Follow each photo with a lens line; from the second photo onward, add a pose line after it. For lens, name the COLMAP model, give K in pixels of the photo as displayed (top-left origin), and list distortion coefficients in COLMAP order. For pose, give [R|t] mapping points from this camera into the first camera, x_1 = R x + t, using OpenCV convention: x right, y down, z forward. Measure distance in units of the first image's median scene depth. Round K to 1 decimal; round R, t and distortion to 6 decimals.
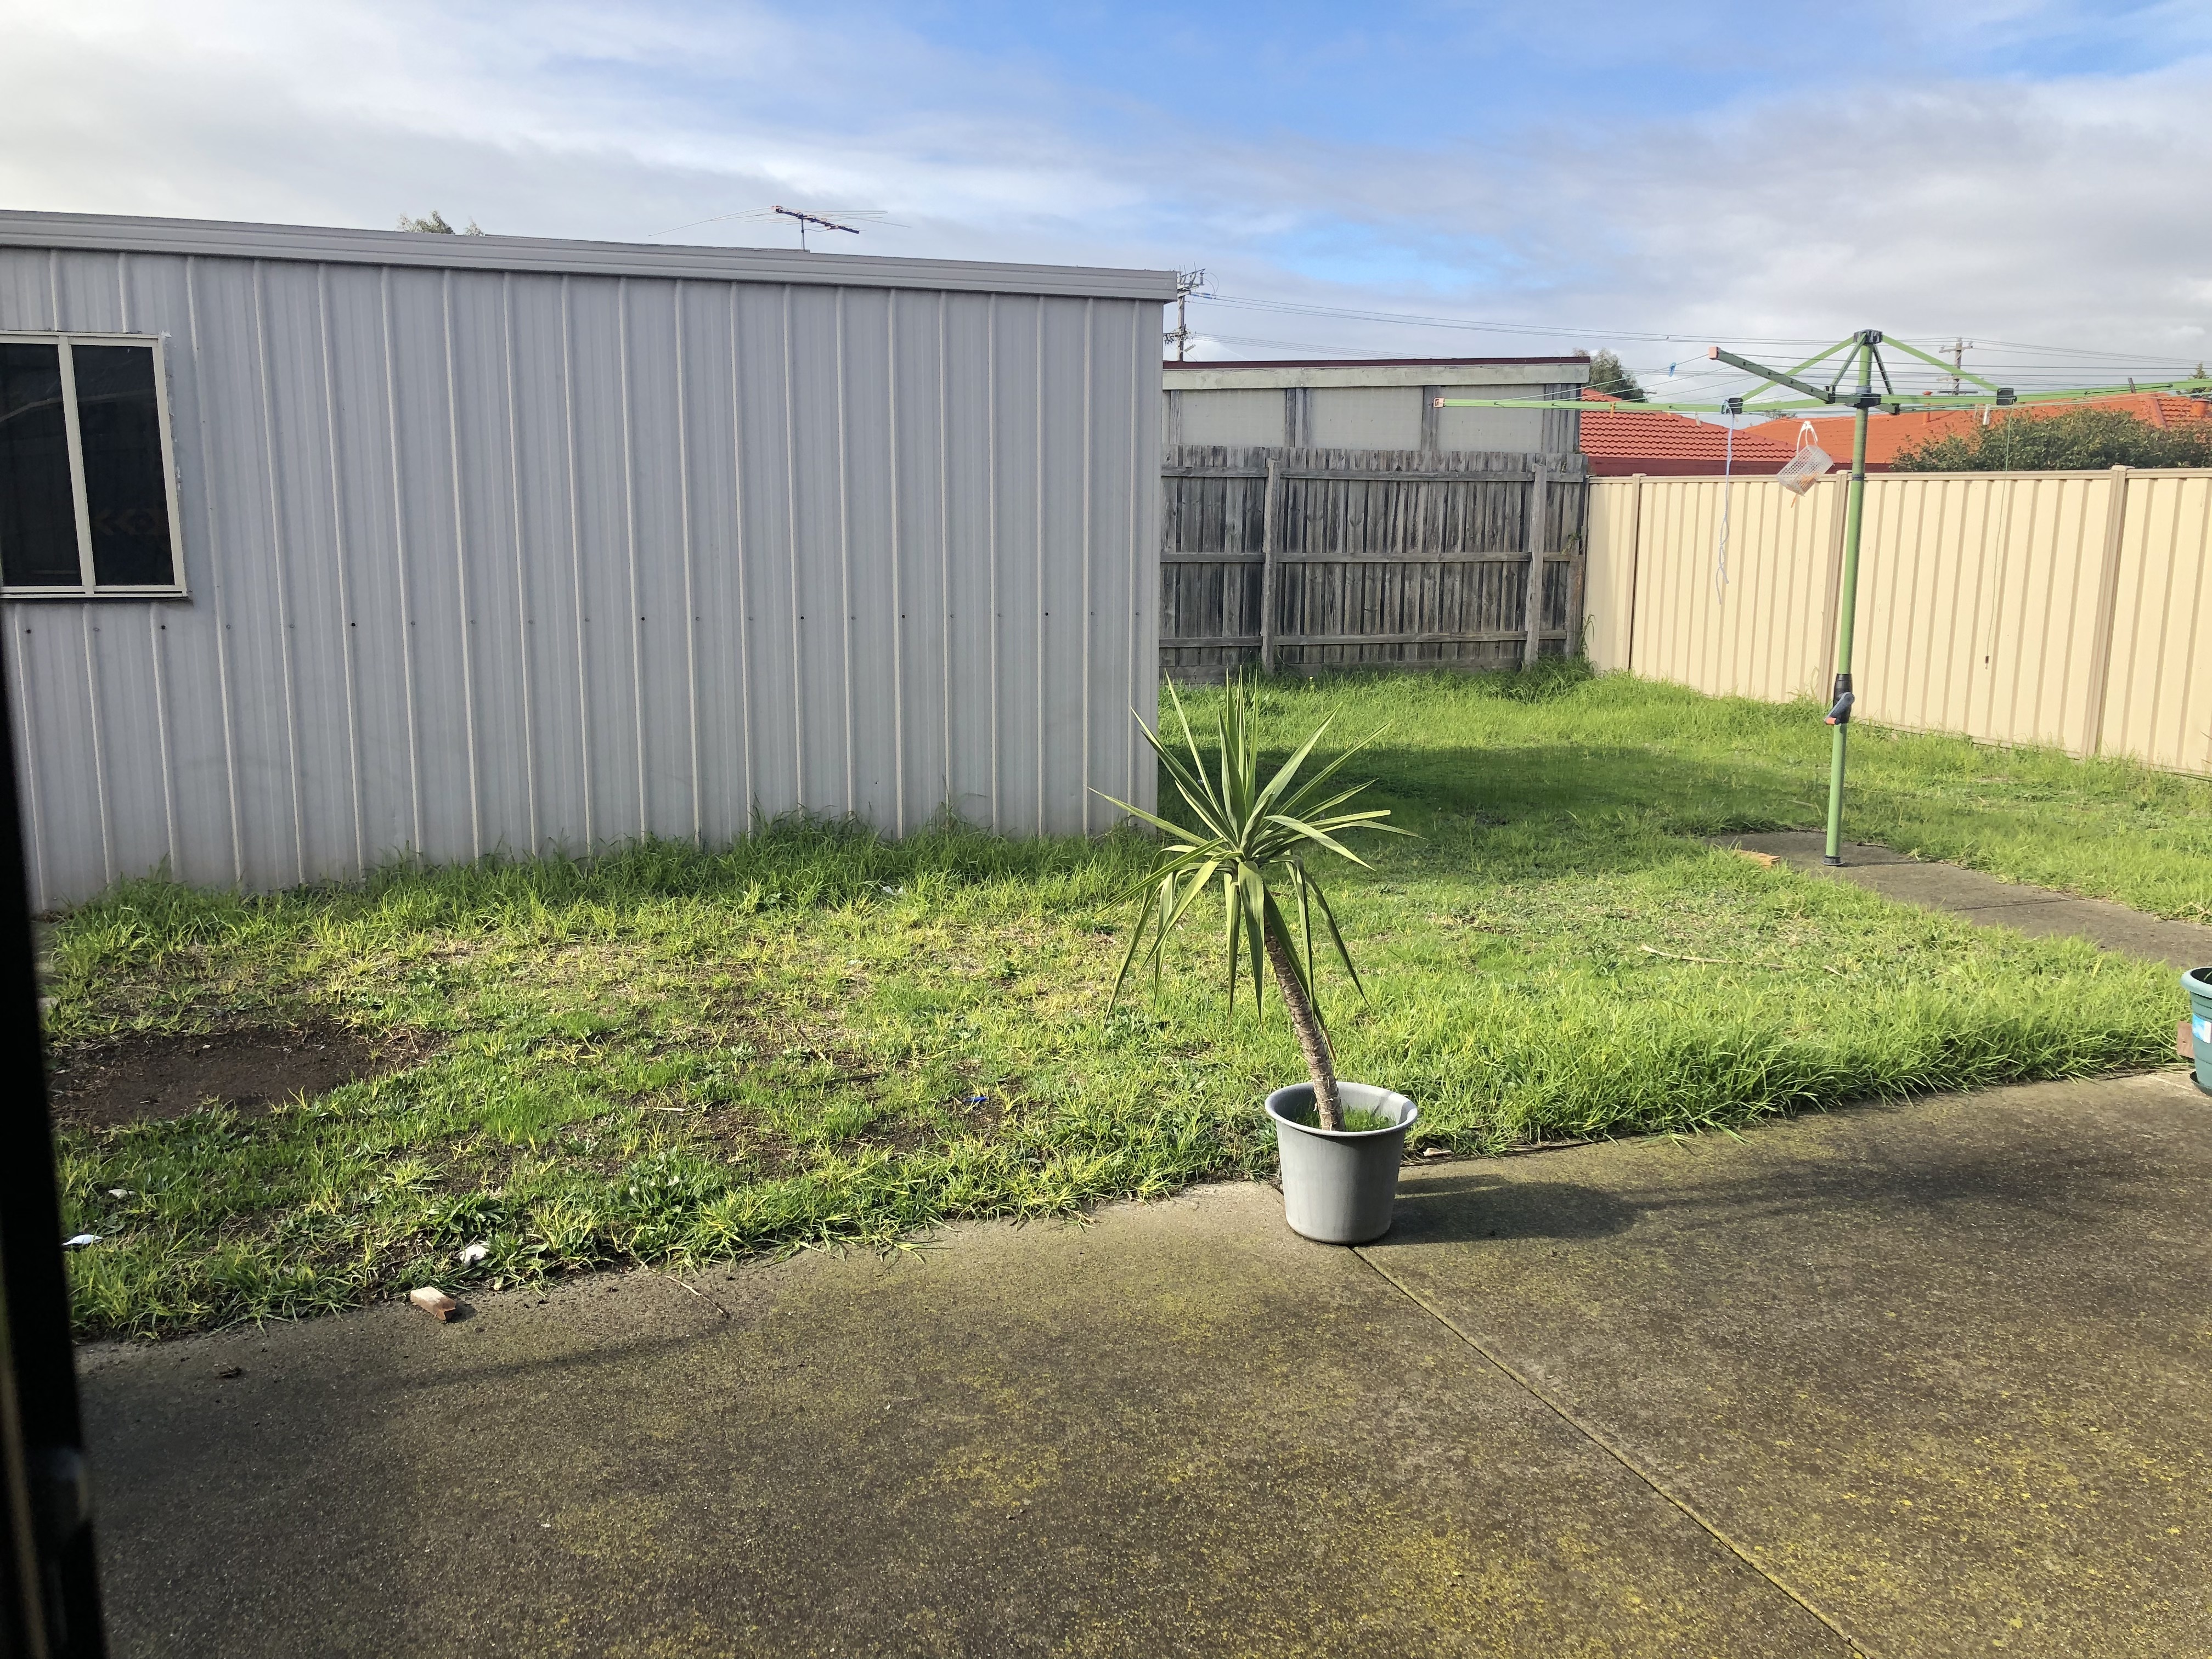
lens RADIAL K [[1793.2, 0, 1106.0], [0, 1793.2, 829.5], [0, 0, 1]] dist [-0.001302, -0.002339]
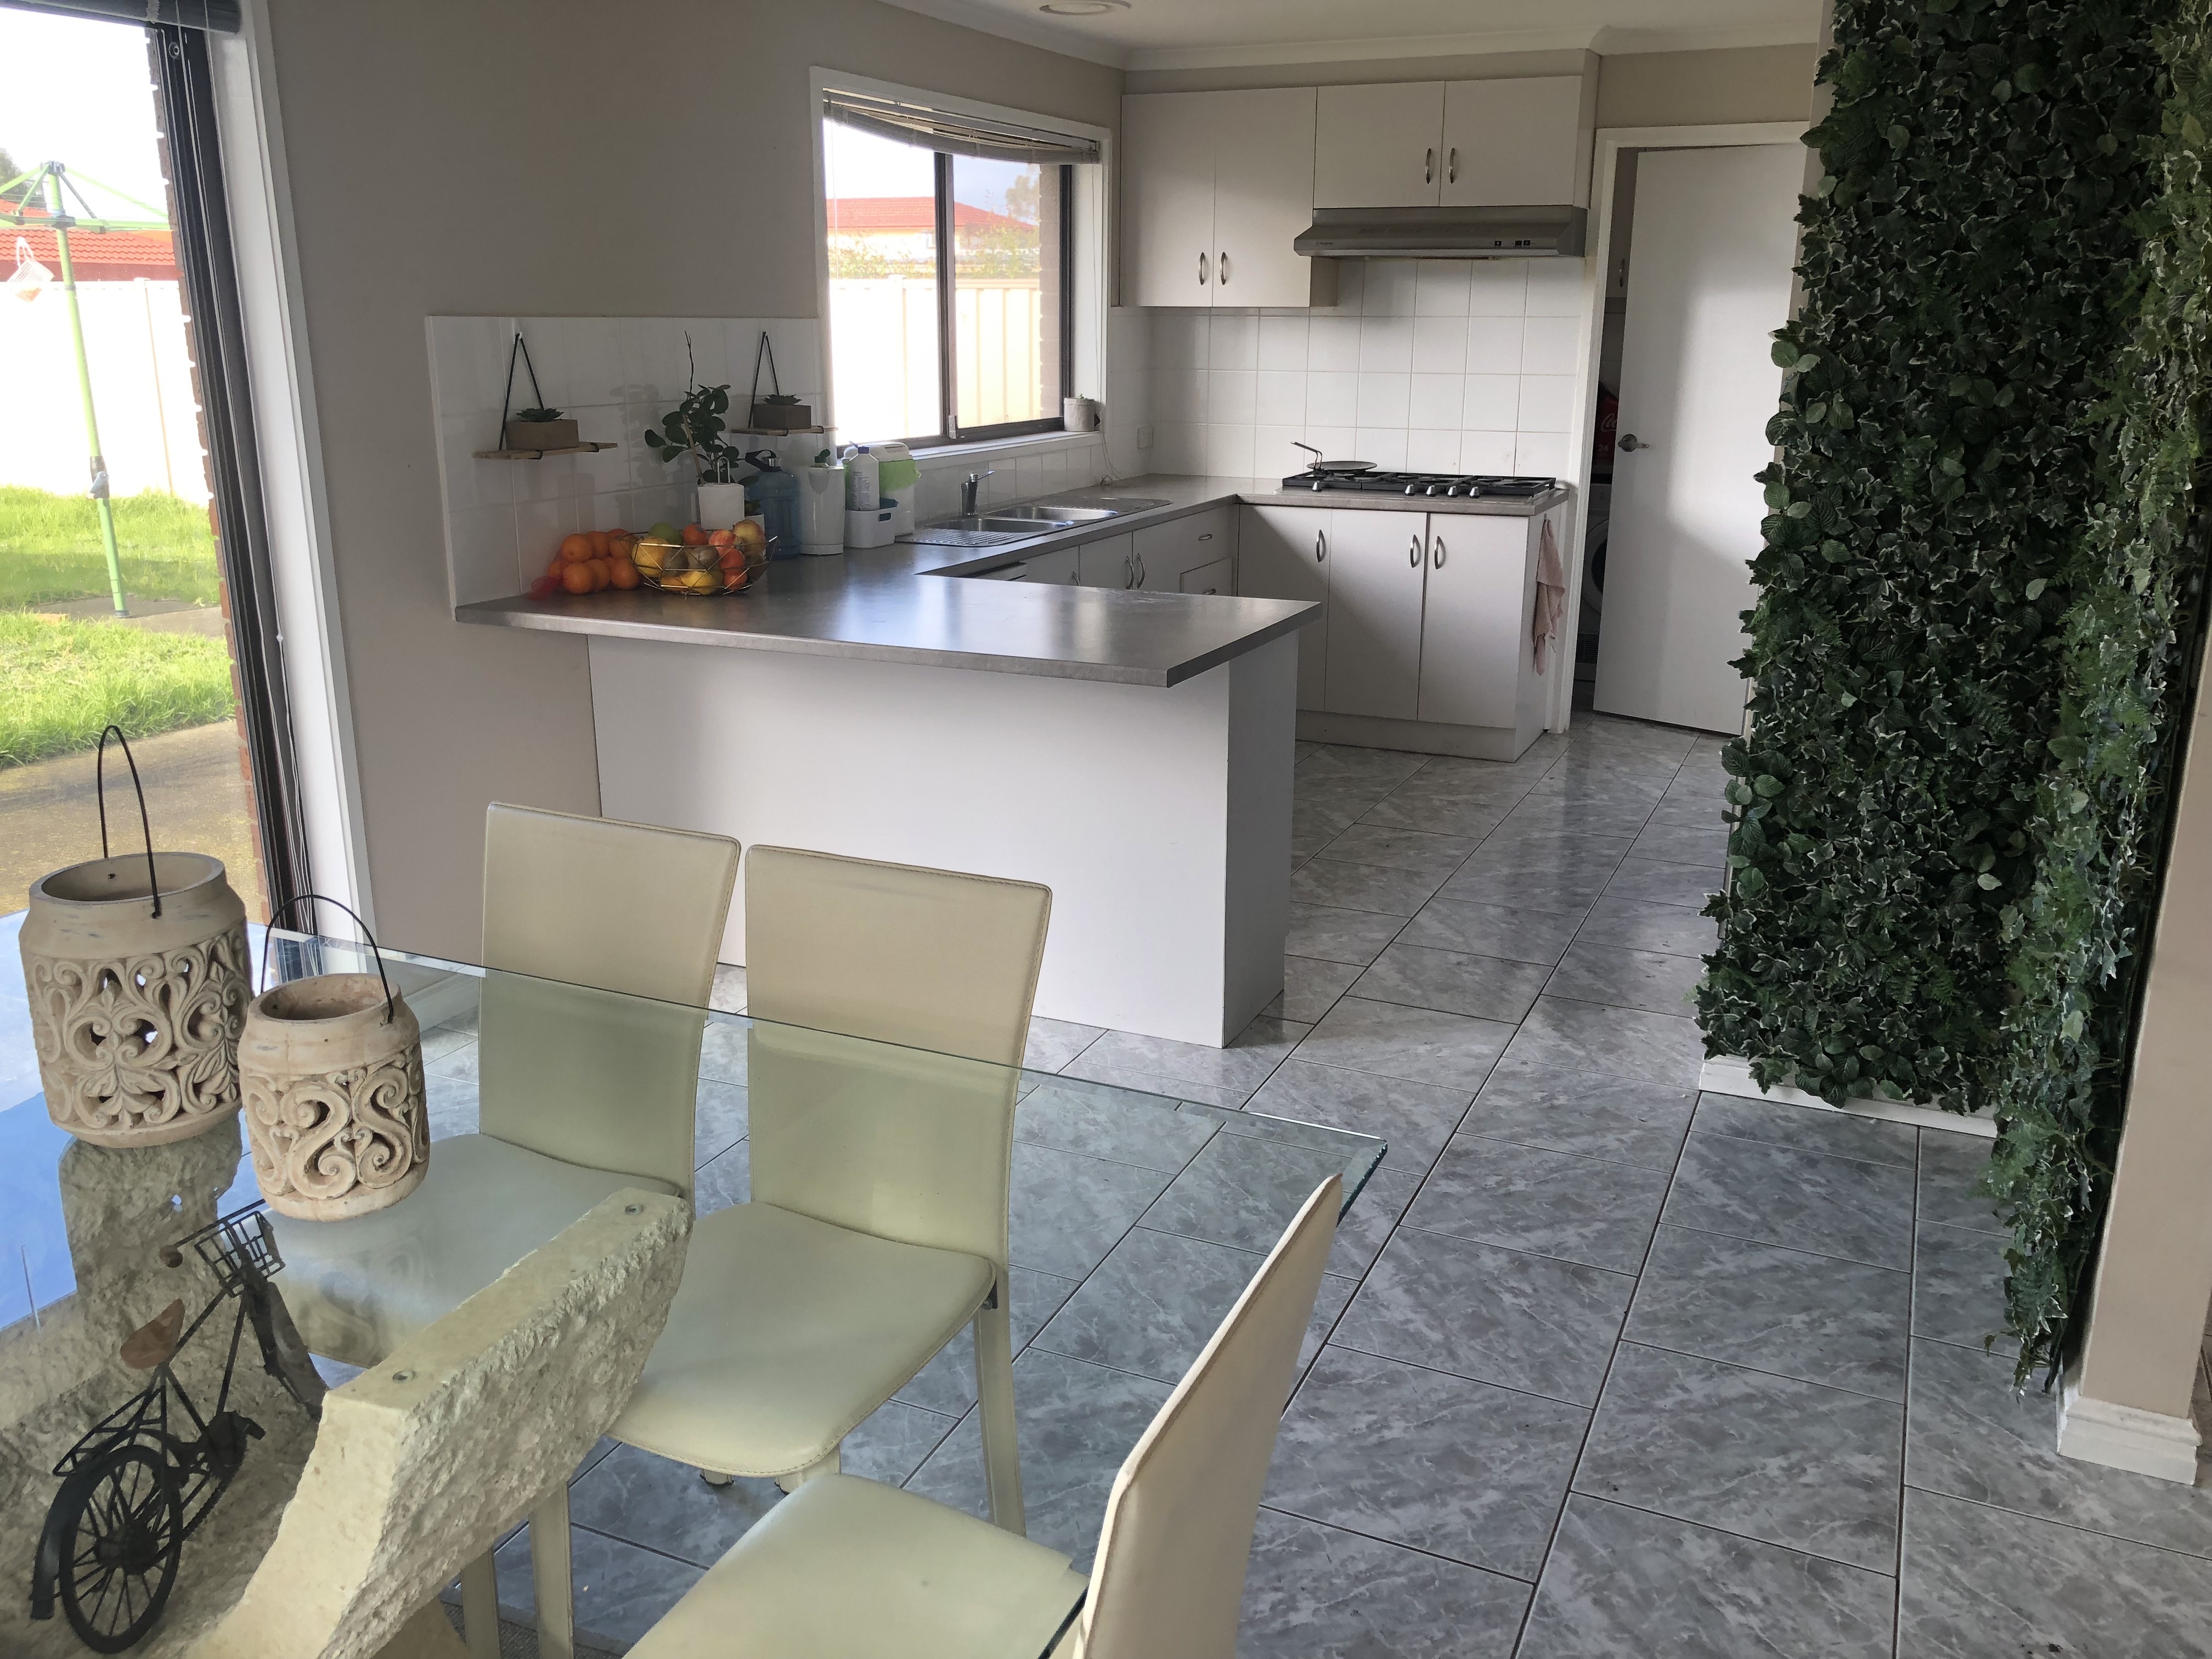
lens RADIAL K [[1793.2, 0, 1106.0], [0, 1793.2, 829.5], [0, 0, 1]] dist [-0.001302, -0.002339]
pose [[0.701416, -0.191275, 0.686607, 0.015630], [0.119031, 0.981225, 0.151752, 0.057487], [-0.702743, -0.024714, 0.711015, -0.335356]]
